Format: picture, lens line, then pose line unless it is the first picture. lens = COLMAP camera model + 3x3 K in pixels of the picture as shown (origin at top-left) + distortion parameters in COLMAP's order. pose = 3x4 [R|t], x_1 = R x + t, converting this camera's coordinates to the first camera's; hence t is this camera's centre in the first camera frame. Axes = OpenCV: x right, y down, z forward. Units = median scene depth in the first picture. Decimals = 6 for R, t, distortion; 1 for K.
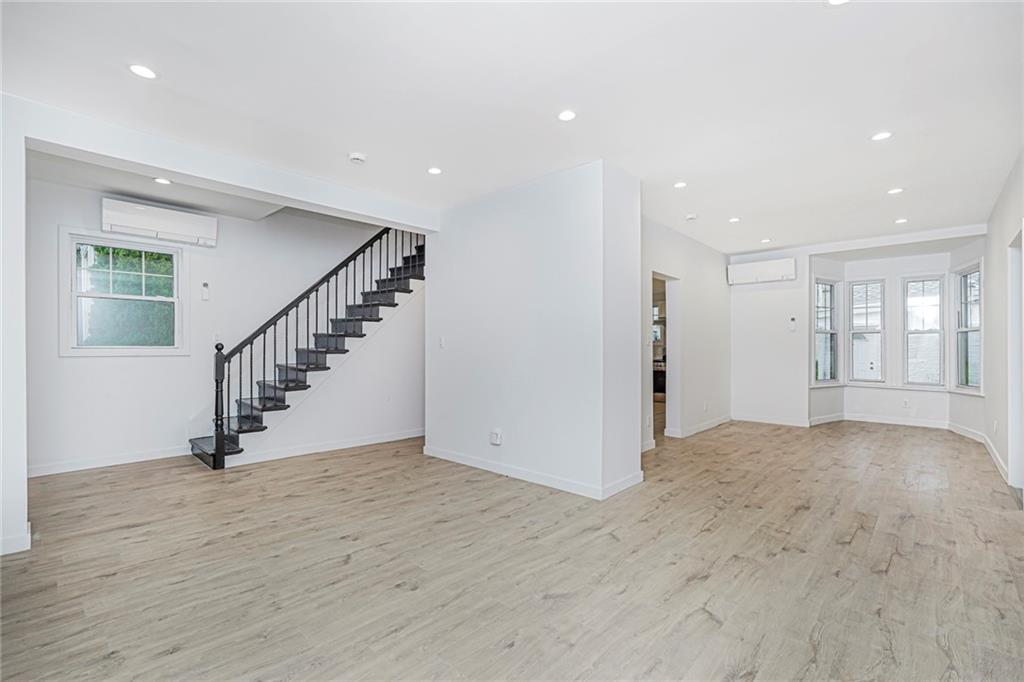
lens RADIAL K [[456.5, 0, 507.6], [0, 456.5, 349.3], [0, 0, 1]] dist [-0.013684, 0.007613]
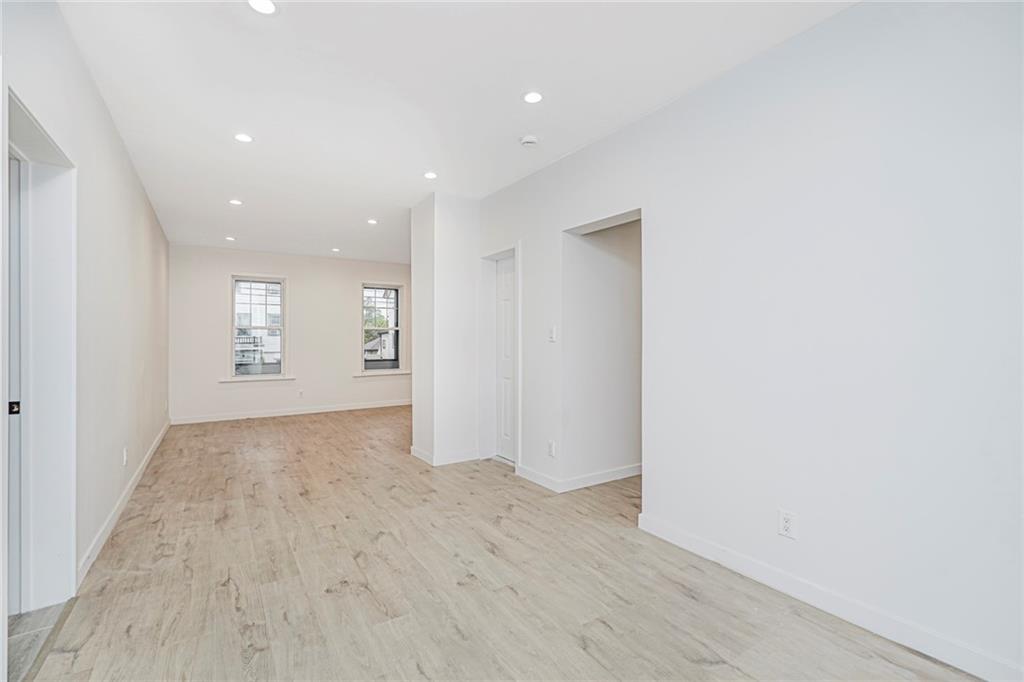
lens RADIAL K [[456.5, 0, 508.5], [0, 456.5, 339.7], [0, 0, 1]] dist [-0.013684, 0.007613]
pose [[-0.241291, -0.000333, -0.970453, 1.210698], [0.000562, 1.000000, -0.000483, -0.015136], [0.970453, -0.000662, -0.241291, 1.321325]]
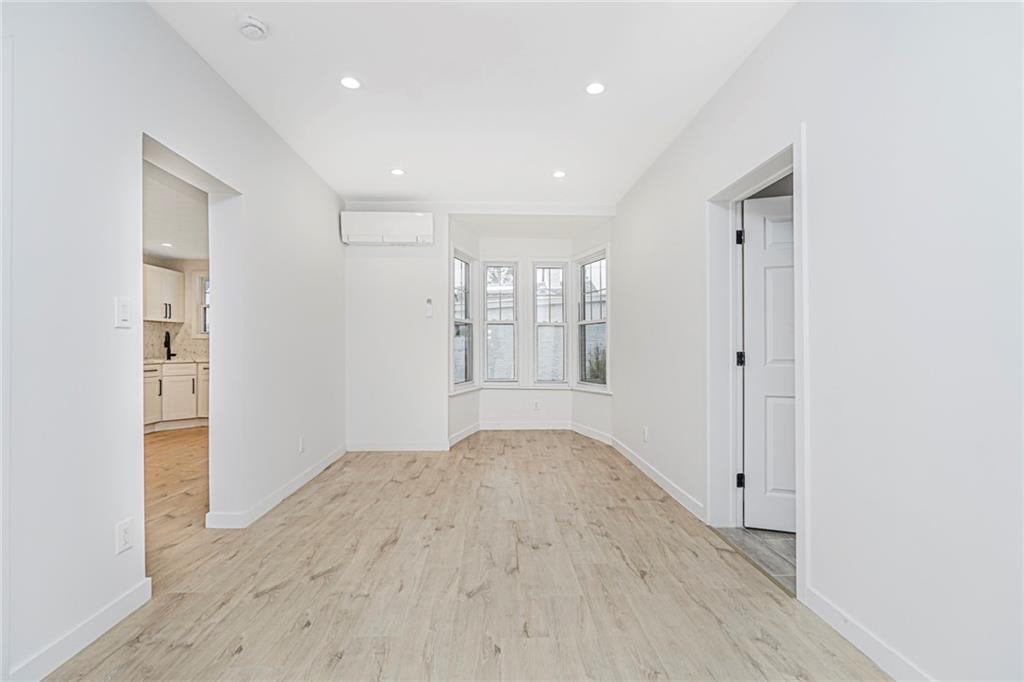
lens RADIAL K [[456.5, 0, 515.8], [0, 456.5, 345.4], [0, 0, 1]] dist [-0.013684, 0.007613]
pose [[0.693626, 0.000178, 0.720335, 0.321648], [0.002085, 0.999995, -0.002255, 0.008318], [-0.720332, 0.003066, 0.693622, 0.632453]]
